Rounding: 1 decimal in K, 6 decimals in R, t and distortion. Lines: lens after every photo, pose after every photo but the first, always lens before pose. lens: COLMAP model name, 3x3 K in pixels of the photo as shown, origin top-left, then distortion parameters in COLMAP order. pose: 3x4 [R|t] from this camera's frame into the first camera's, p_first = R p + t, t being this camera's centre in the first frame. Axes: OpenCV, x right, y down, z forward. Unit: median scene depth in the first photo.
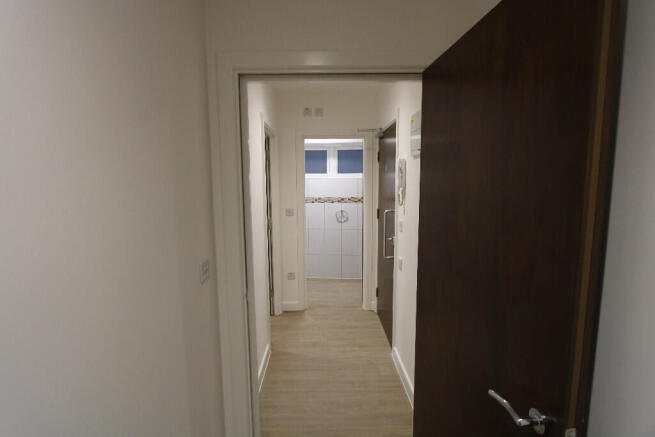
lens RADIAL K [[306.3, 0, 329.2], [0, 306.3, 217.6], [0, 0, 1]] dist [0.014705, 0.000191]
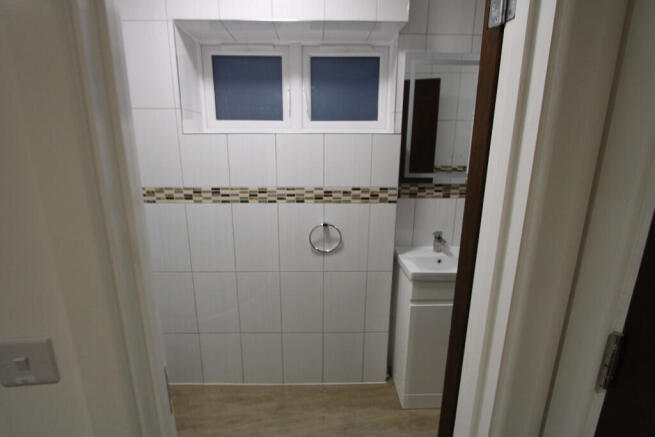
lens RADIAL K [[306.3, 0, 324.3], [0, 306.3, 219.4], [0, 0, 1]] dist [0.014705, 0.000191]
pose [[0.992879, -0.013978, 0.118305, -0.003708], [-0.000135, 0.992960, 0.118453, -0.070787], [-0.119128, -0.117625, 0.985887, 0.639925]]
